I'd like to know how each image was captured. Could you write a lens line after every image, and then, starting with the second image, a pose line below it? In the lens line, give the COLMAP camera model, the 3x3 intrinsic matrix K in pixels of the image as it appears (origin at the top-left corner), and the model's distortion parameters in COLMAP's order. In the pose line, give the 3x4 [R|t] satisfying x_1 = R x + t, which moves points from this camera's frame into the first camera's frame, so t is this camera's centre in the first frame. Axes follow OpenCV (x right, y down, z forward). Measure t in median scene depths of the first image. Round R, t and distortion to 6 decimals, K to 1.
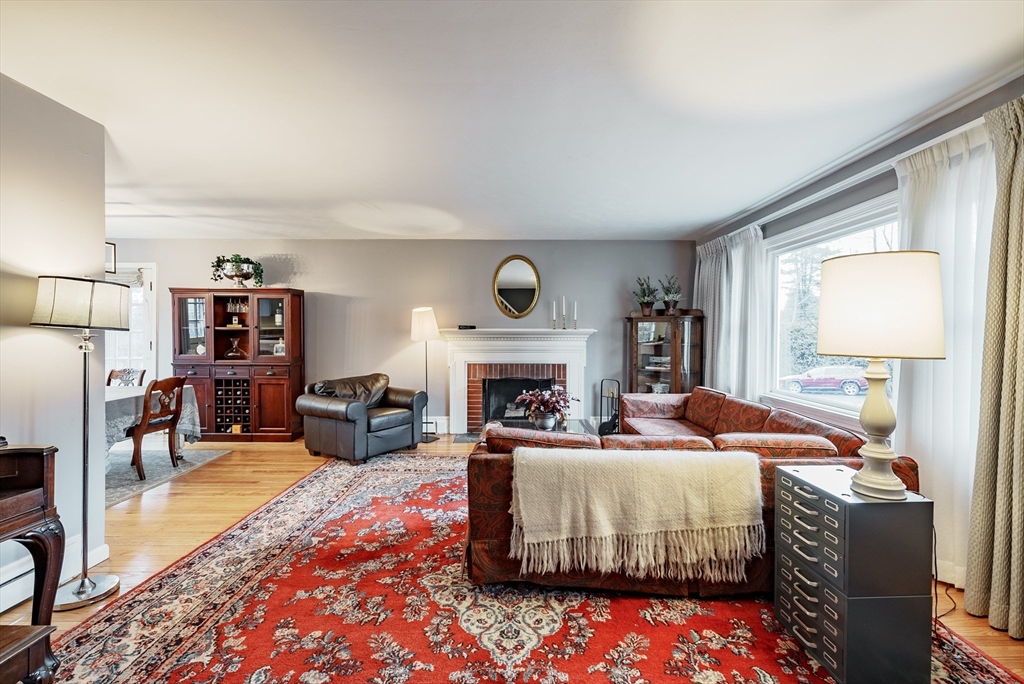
lens RADIAL K [[434.7, 0, 515.7], [0, 434.7, 338.3], [0, 0, 1]] dist [0.000130, -0.000090]
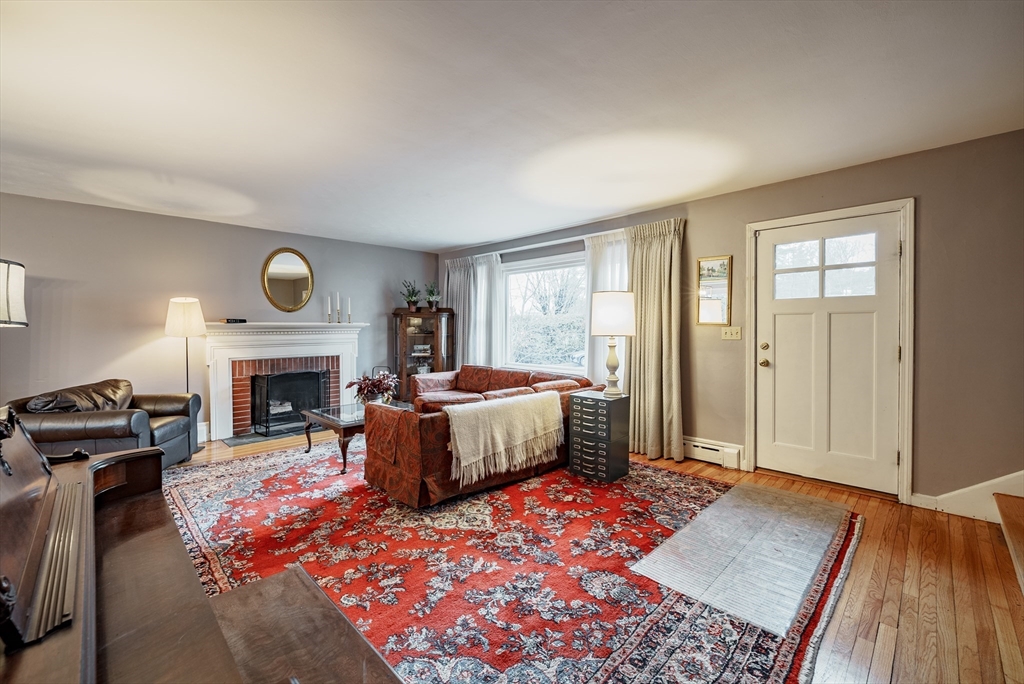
lens RADIAL K [[417.4, 0, 531.6], [0, 417.4, 339.6], [0, 0, 1]] dist [-0.000342, -0.000056]
pose [[0.697673, -0.028266, 0.715858, -0.610177], [0.013549, 0.999563, 0.026264, -0.001236], [-0.716288, -0.008625, 0.697751, -0.126533]]
